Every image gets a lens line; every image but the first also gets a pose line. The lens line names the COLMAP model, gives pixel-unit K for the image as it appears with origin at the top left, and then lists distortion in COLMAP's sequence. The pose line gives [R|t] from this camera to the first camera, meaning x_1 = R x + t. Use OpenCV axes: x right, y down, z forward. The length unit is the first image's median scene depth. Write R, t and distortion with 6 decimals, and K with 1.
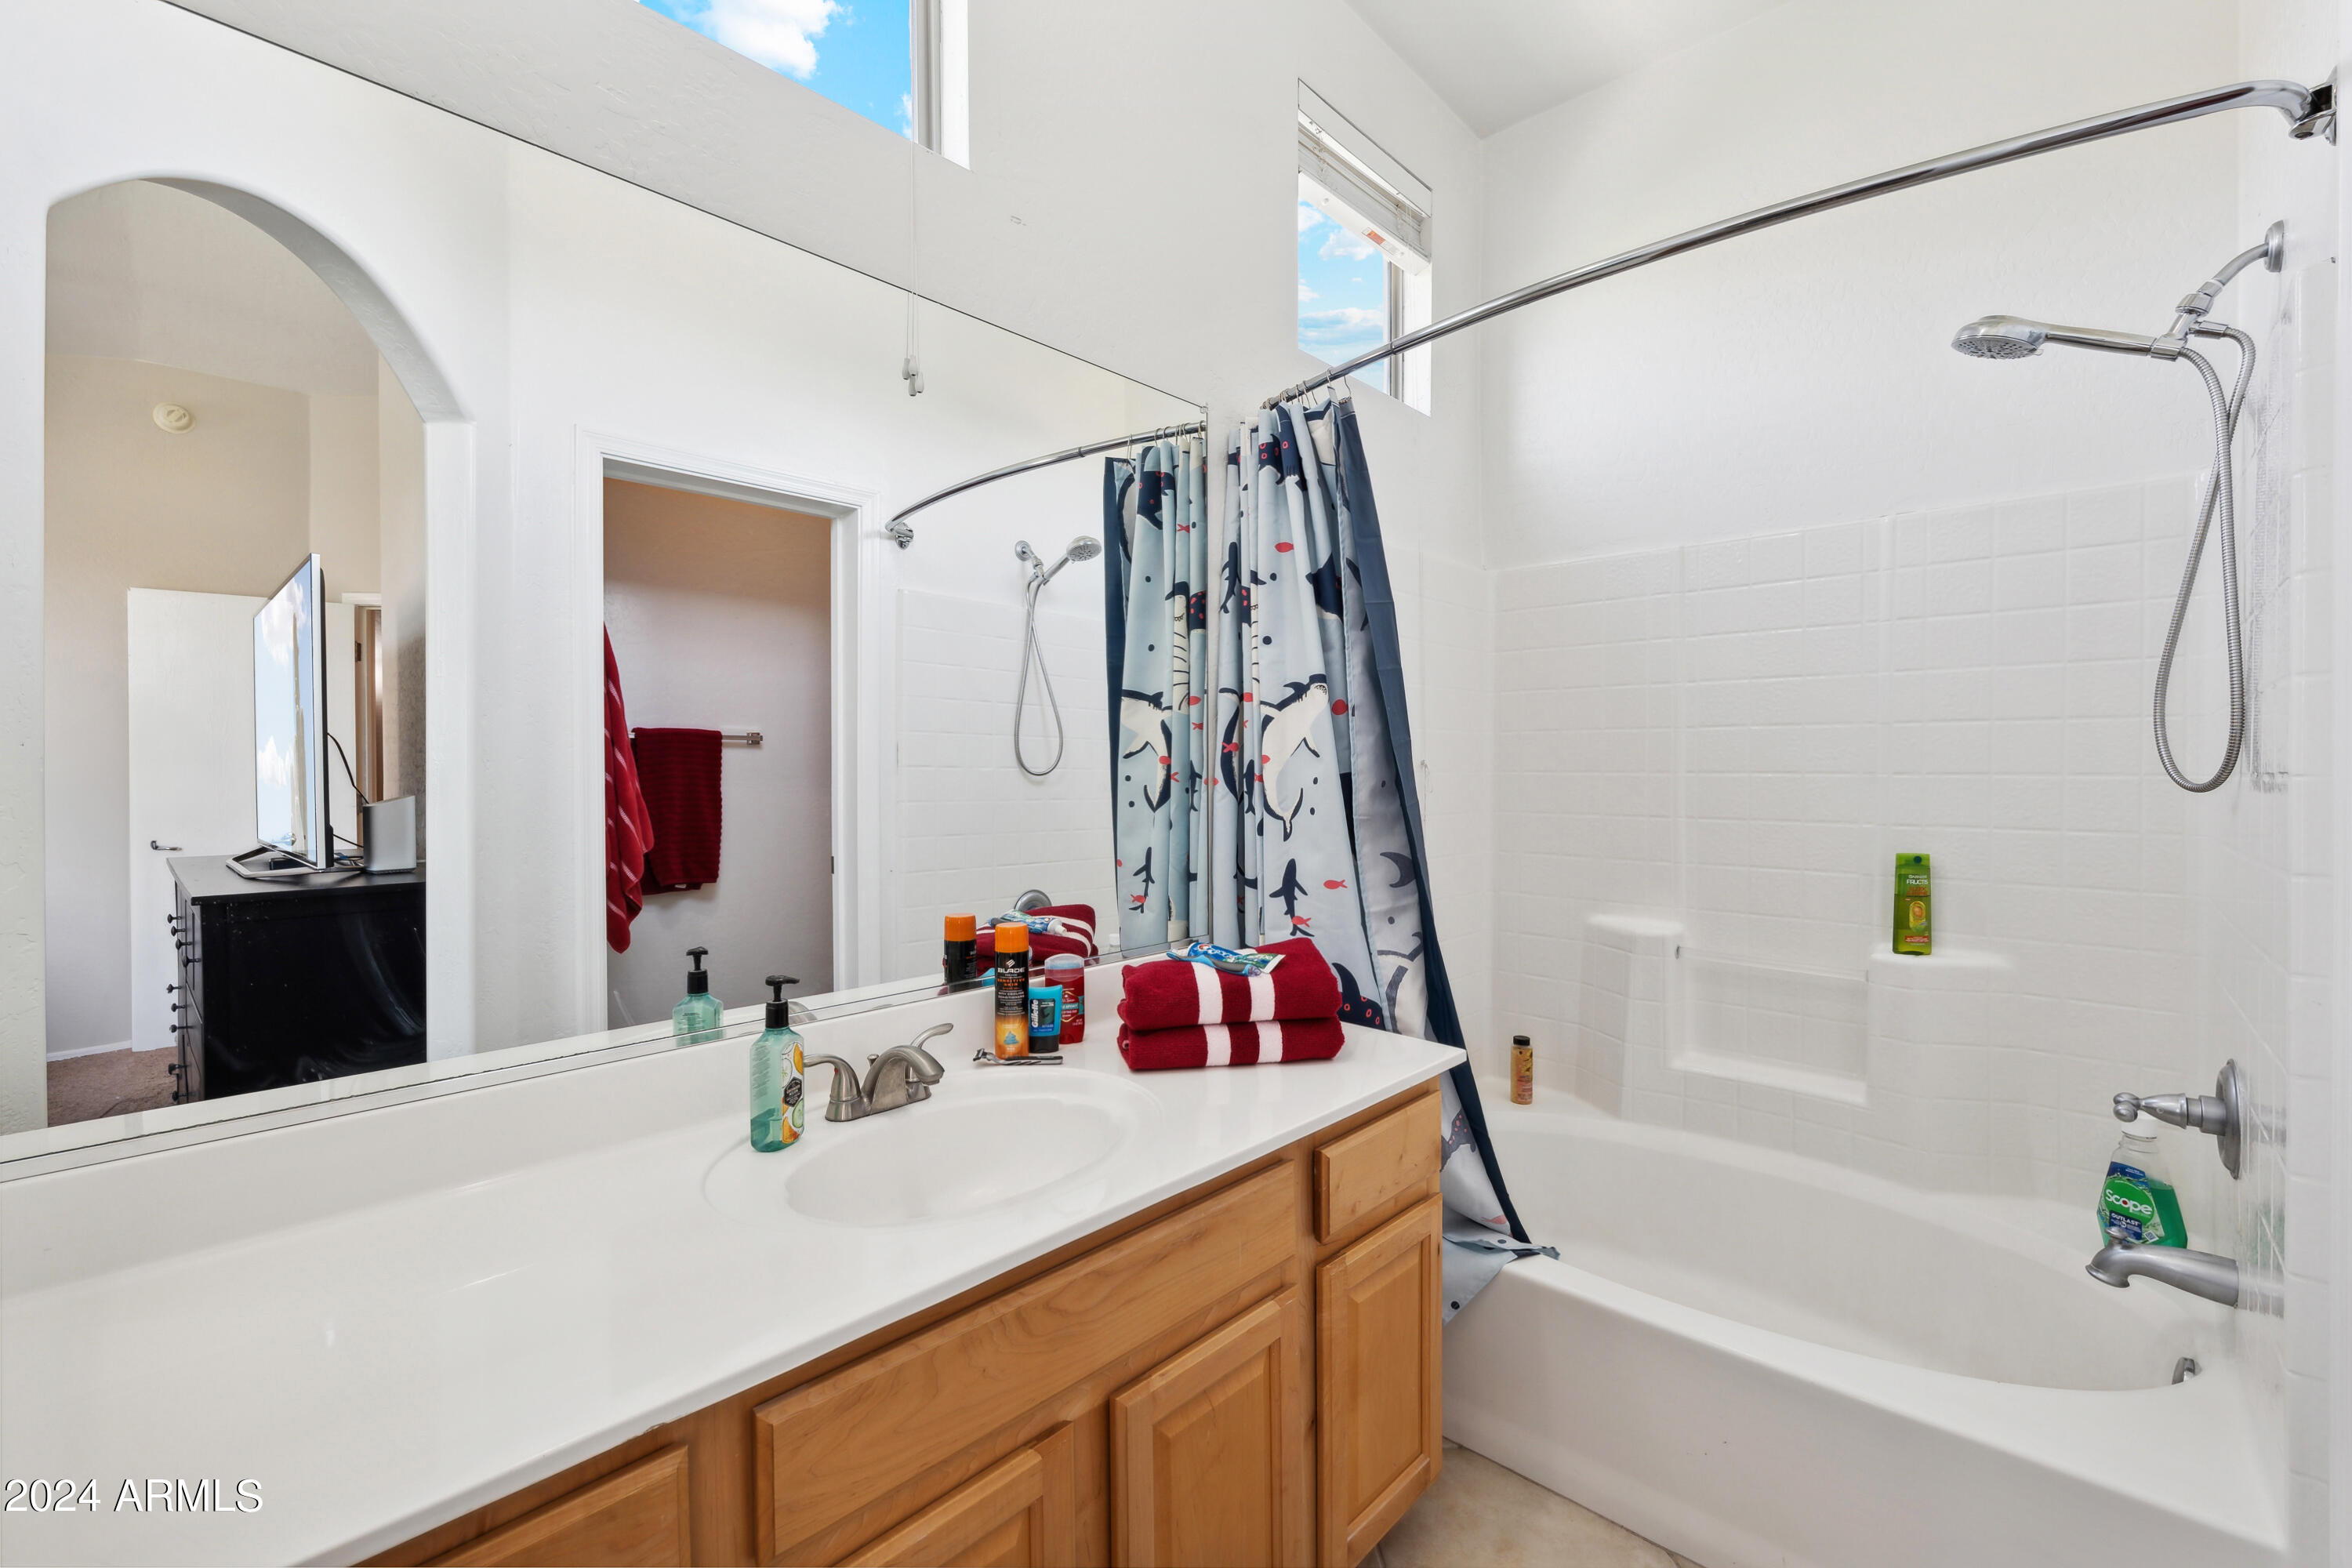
lens RADIAL K [[980.0, 0, 1172.1], [0, 980.0, 776.3], [0, 0, 1]] dist [-0.003472, 0.000838]
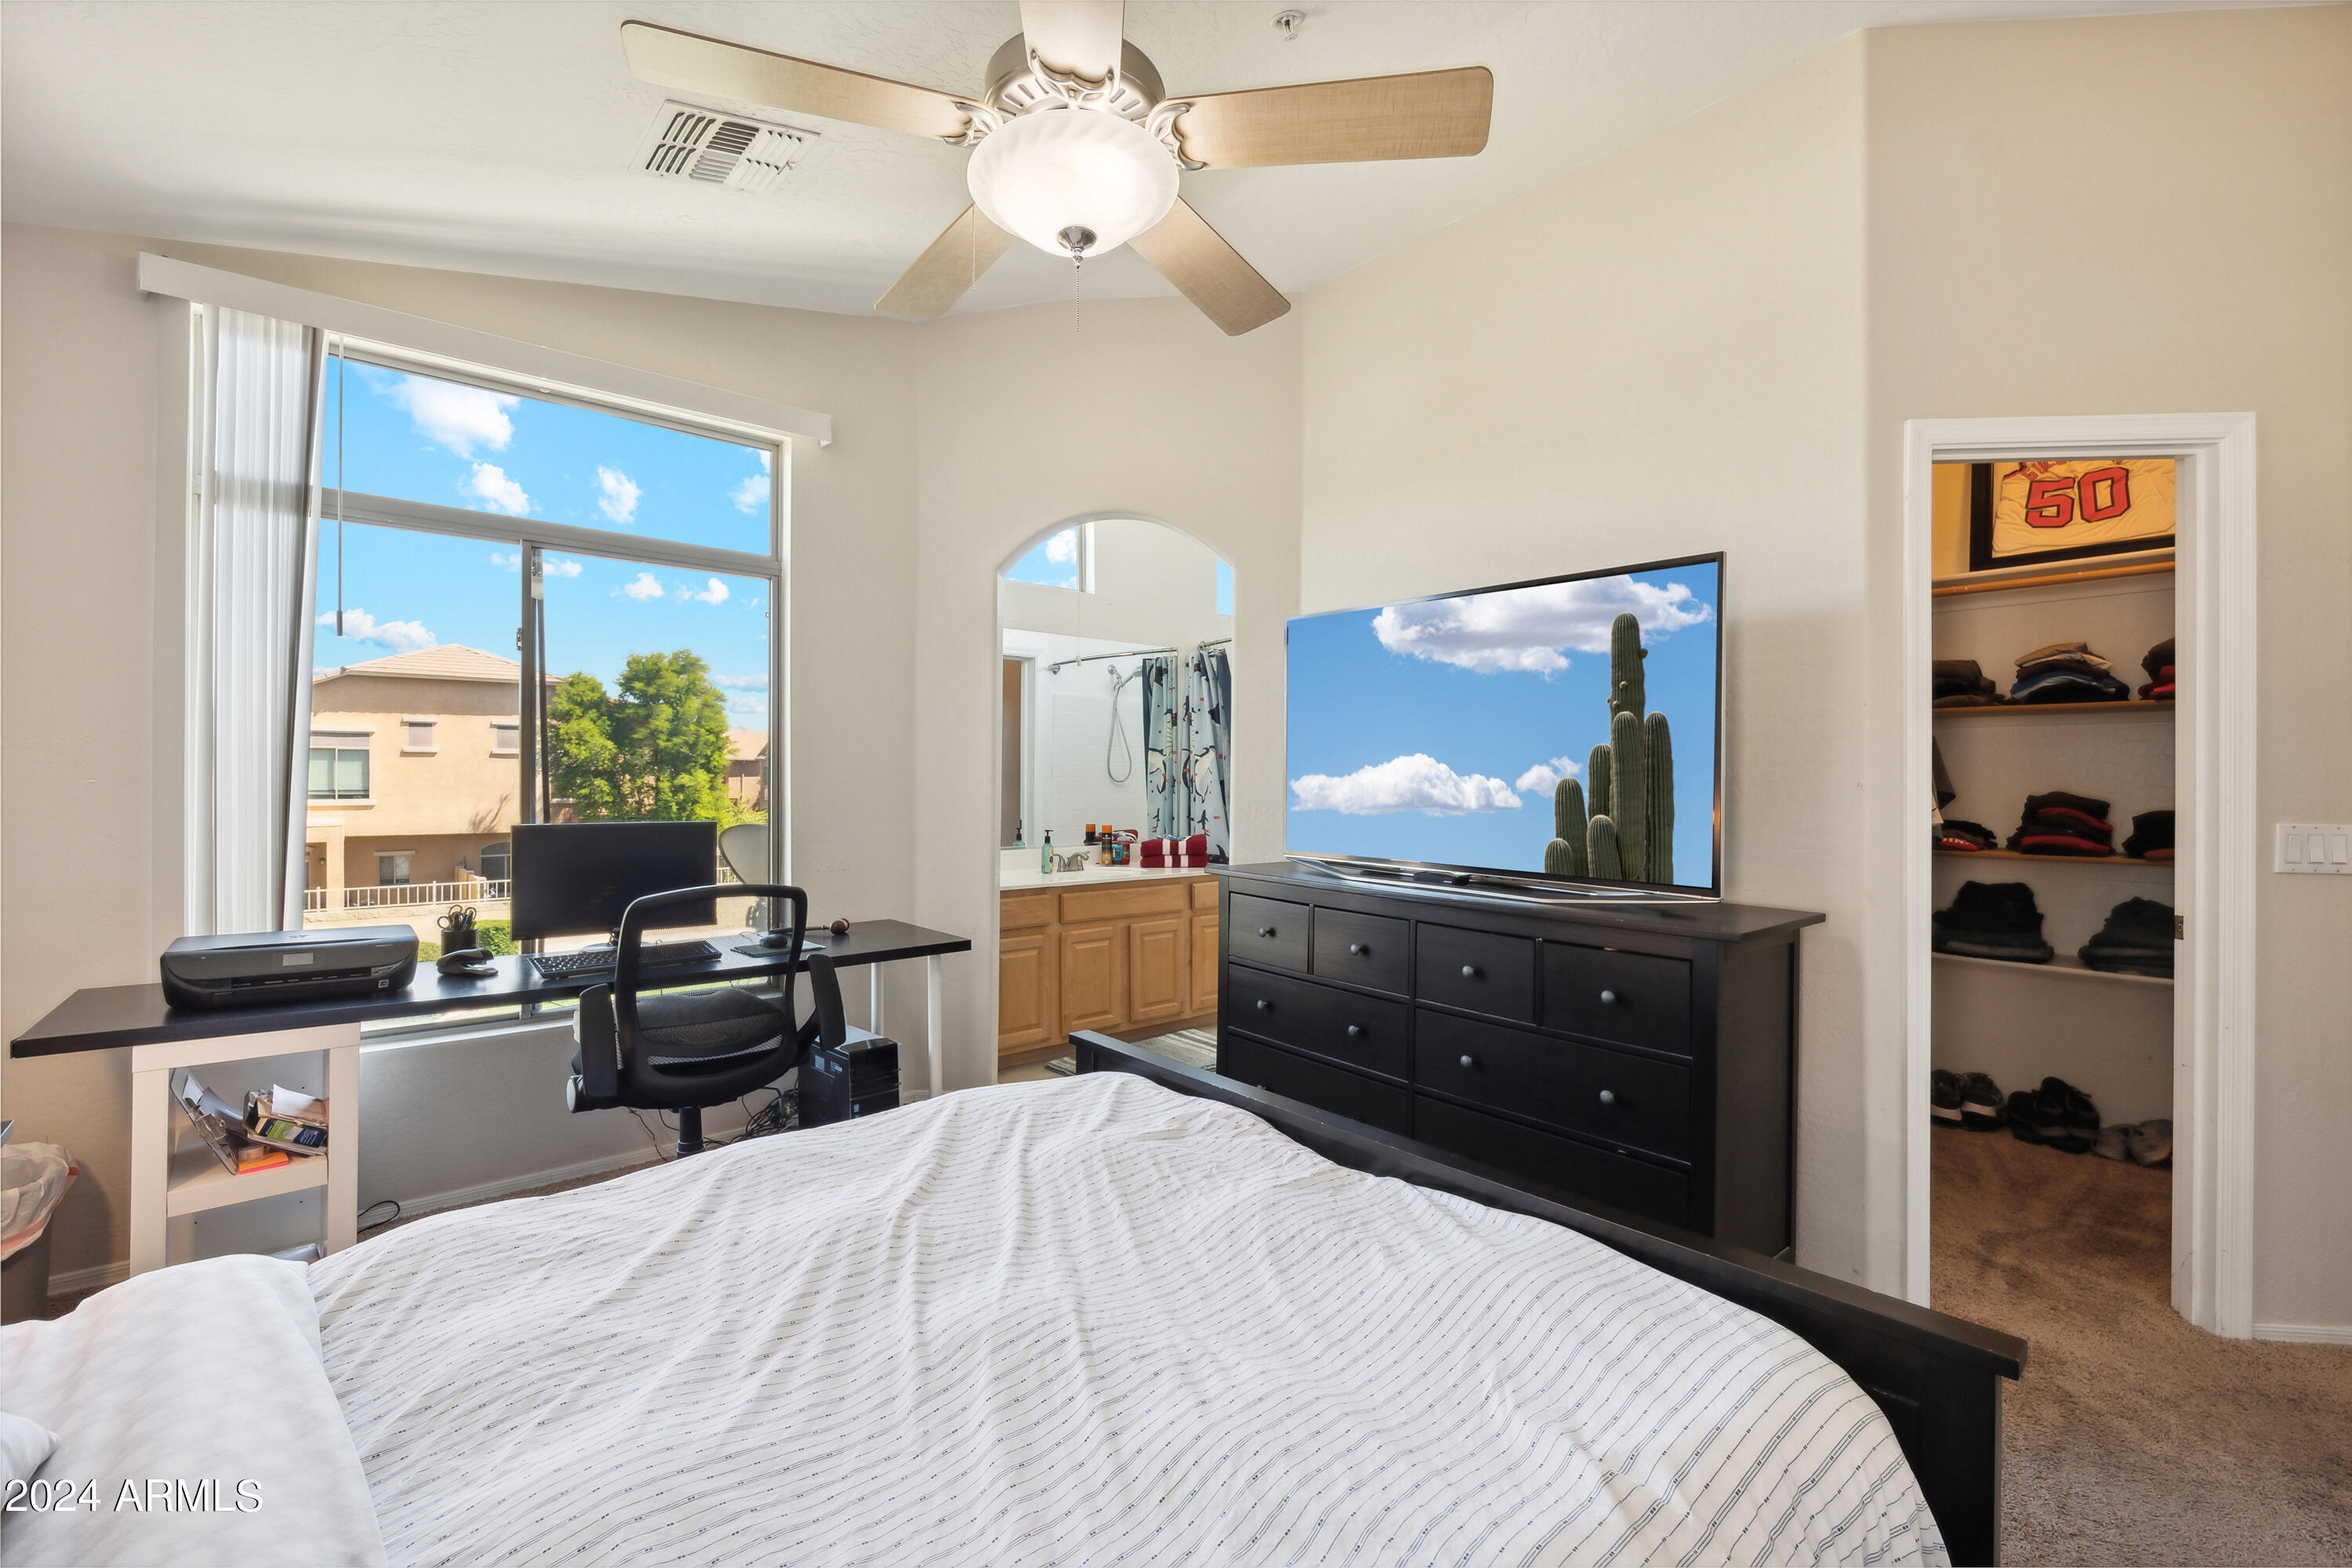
lens RADIAL K [[993.3, 0, 1185.3], [0, 993.3, 781.0], [0, 0, 1]] dist [-0.004947, 0.000061]
pose [[0.996894, 0.002324, -0.078717, 0.295399], [-0.003238, 0.999929, -0.011478, 0.034498], [0.078685, 0.011697, 0.996831, -1.882303]]
